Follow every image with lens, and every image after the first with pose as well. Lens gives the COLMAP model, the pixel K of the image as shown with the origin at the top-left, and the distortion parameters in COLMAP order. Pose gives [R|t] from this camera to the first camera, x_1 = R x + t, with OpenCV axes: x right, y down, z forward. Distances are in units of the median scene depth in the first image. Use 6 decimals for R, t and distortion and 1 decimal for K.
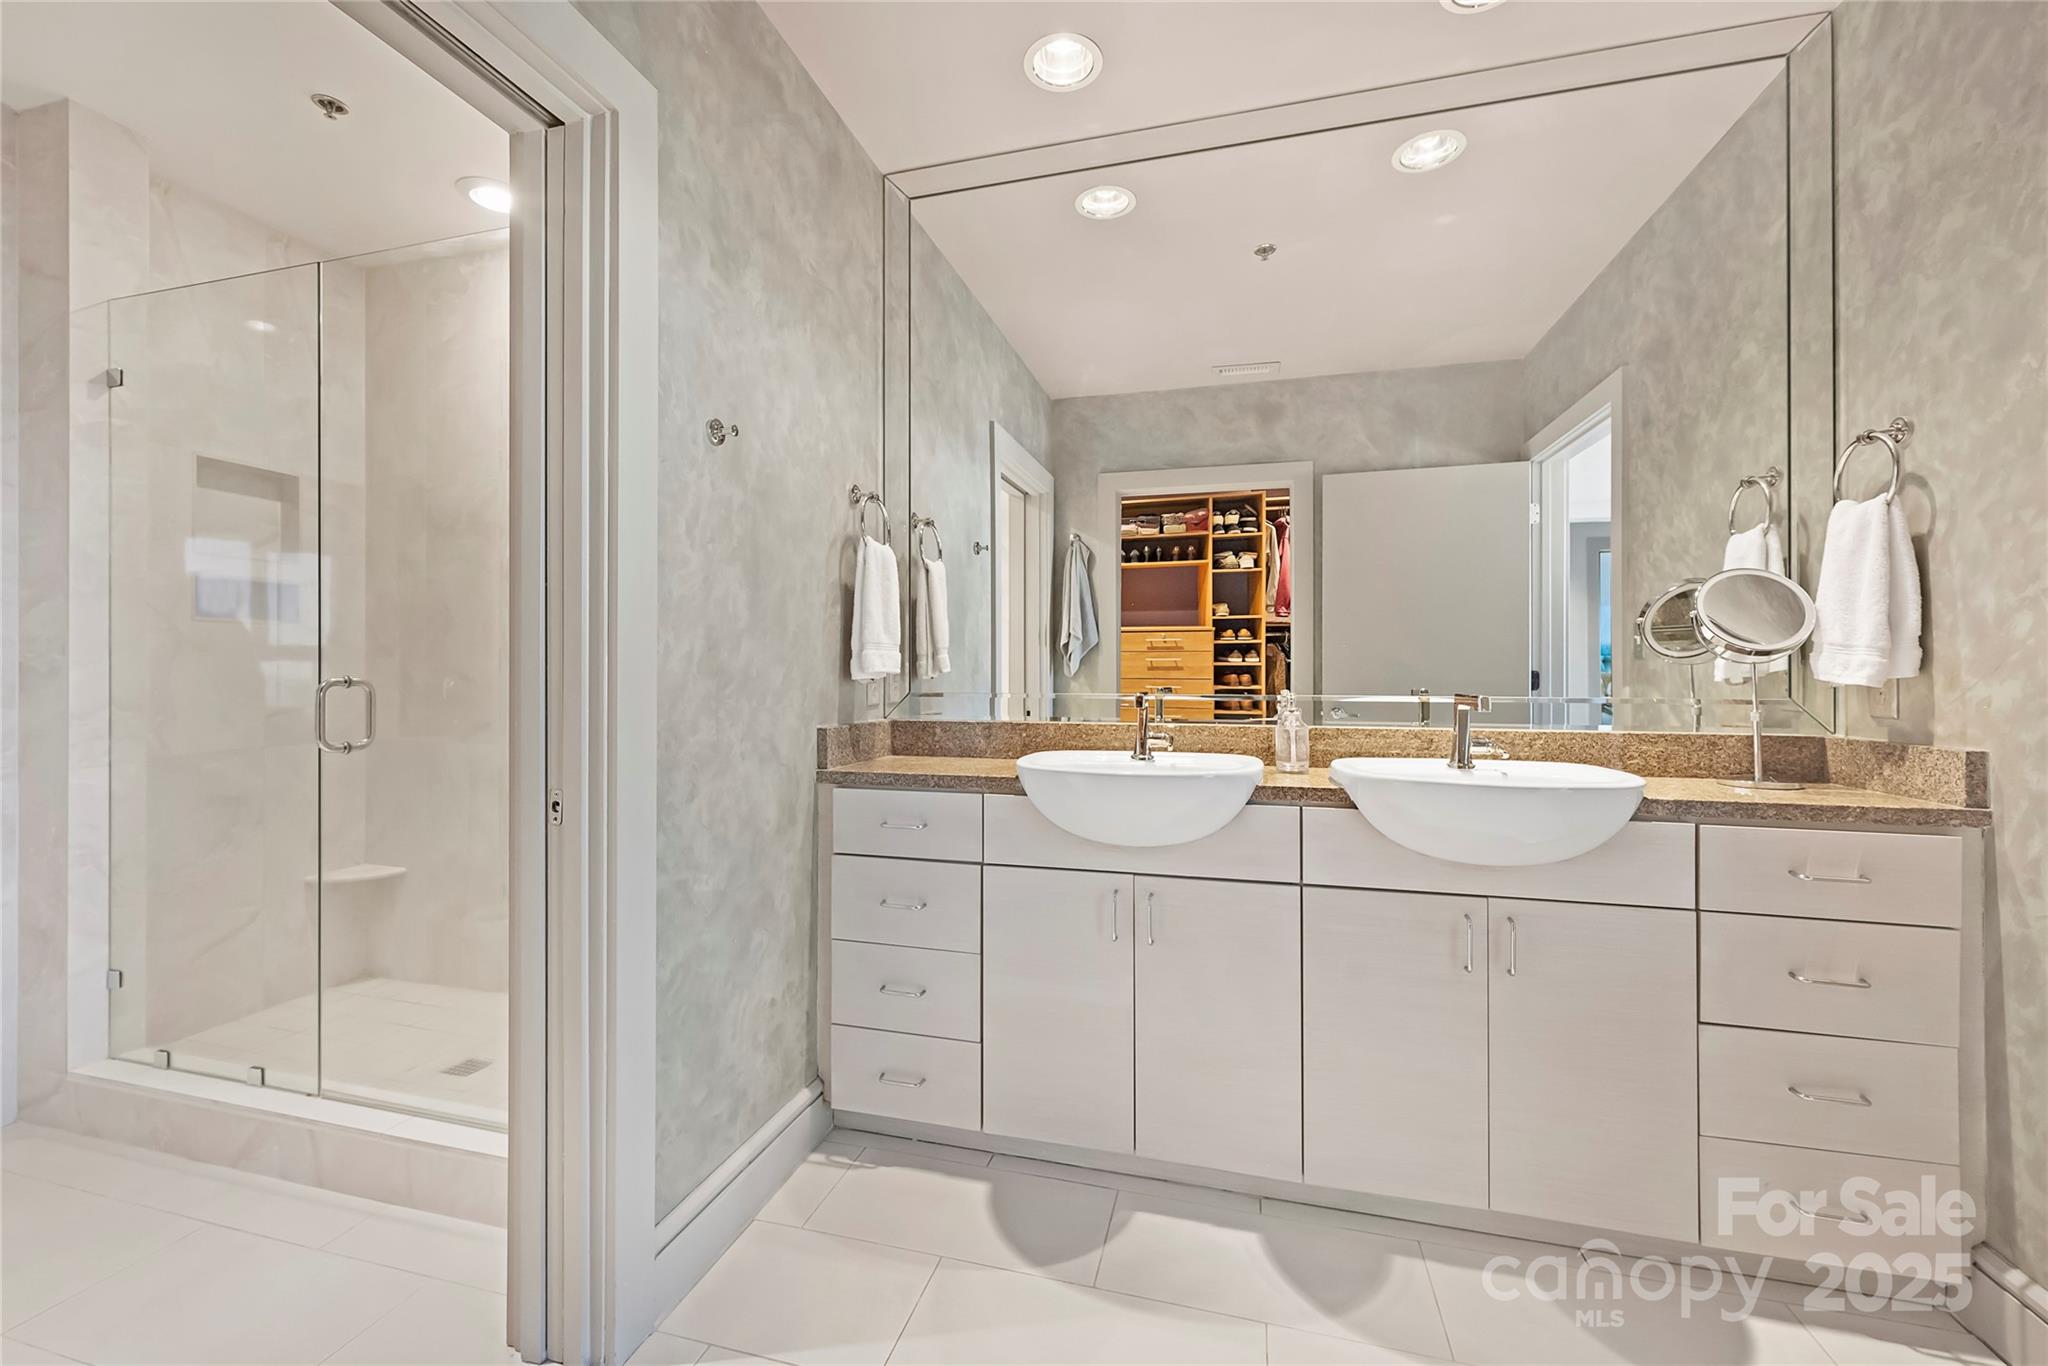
lens RADIAL K [[818.4, 0, 1015.1], [0, 818.4, 671.9], [0, 0, 1]] dist [0.000288, -0.000042]
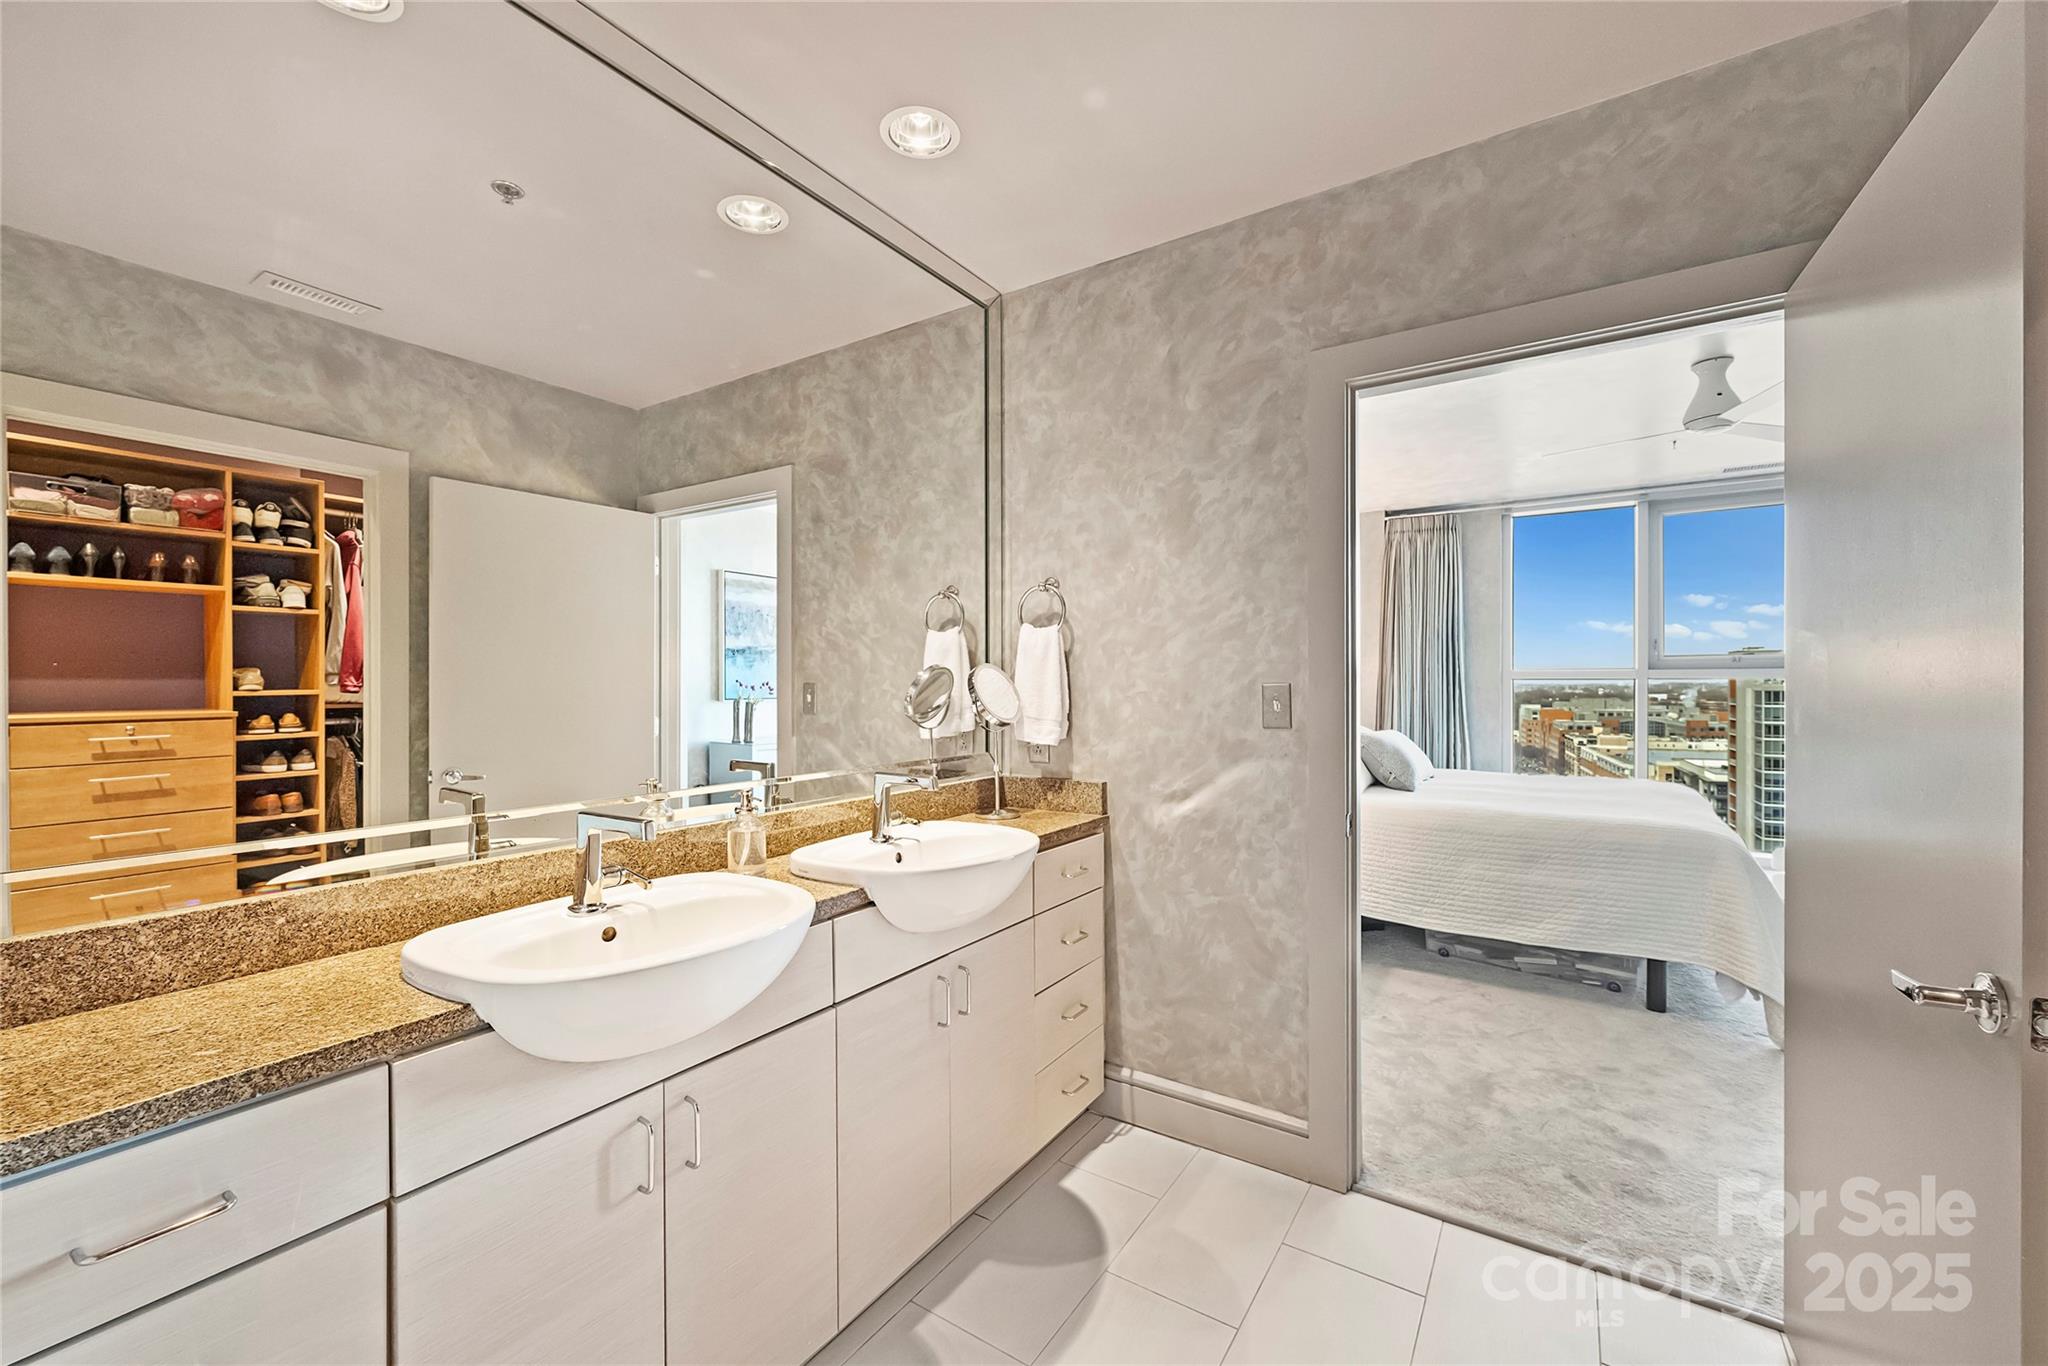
lens RADIAL K [[818.4, 0, 1009.0], [0, 818.4, 686.2], [0, 0, 1]] dist [0.000288, -0.000042]
pose [[0.317296, -0.007299, 0.948298, -0.355038], [0.003436, 0.999973, 0.006547, -0.078528], [-0.948320, 0.001181, 0.317312, 0.420041]]
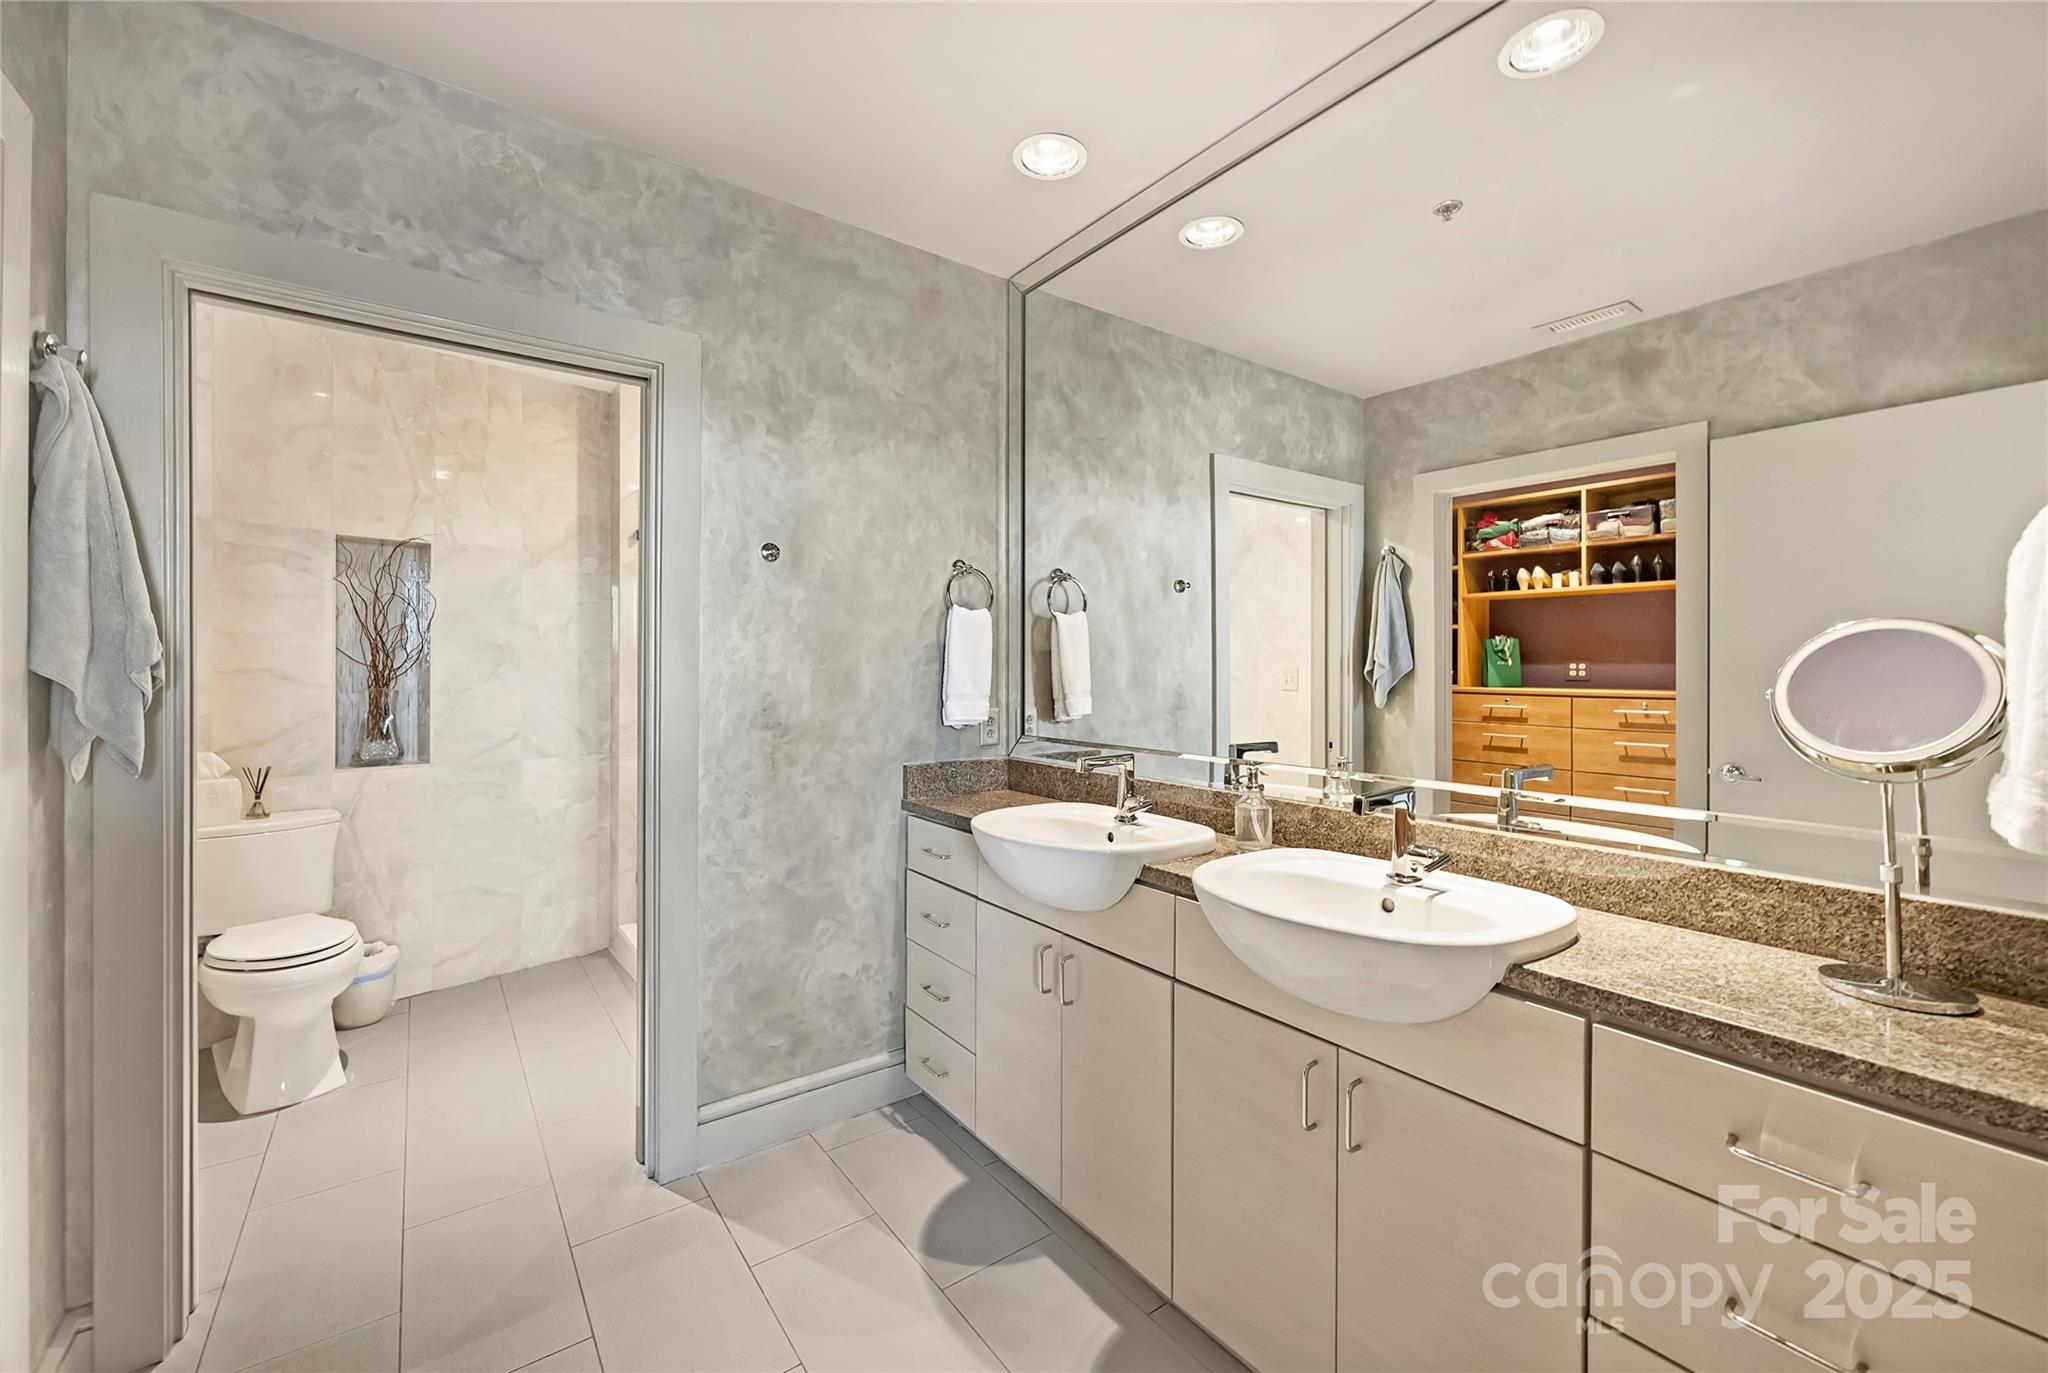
lens RADIAL K [[818.4, 0, 1035.4], [0, 818.4, 669.1], [0, 0, 1]] dist [0.000288, -0.000042]
pose [[0.791837, 0.002340, -0.610729, 0.636880], [-0.001686, 0.999997, 0.001646, -0.074931], [0.610731, -0.000274, 0.791838, 0.135476]]
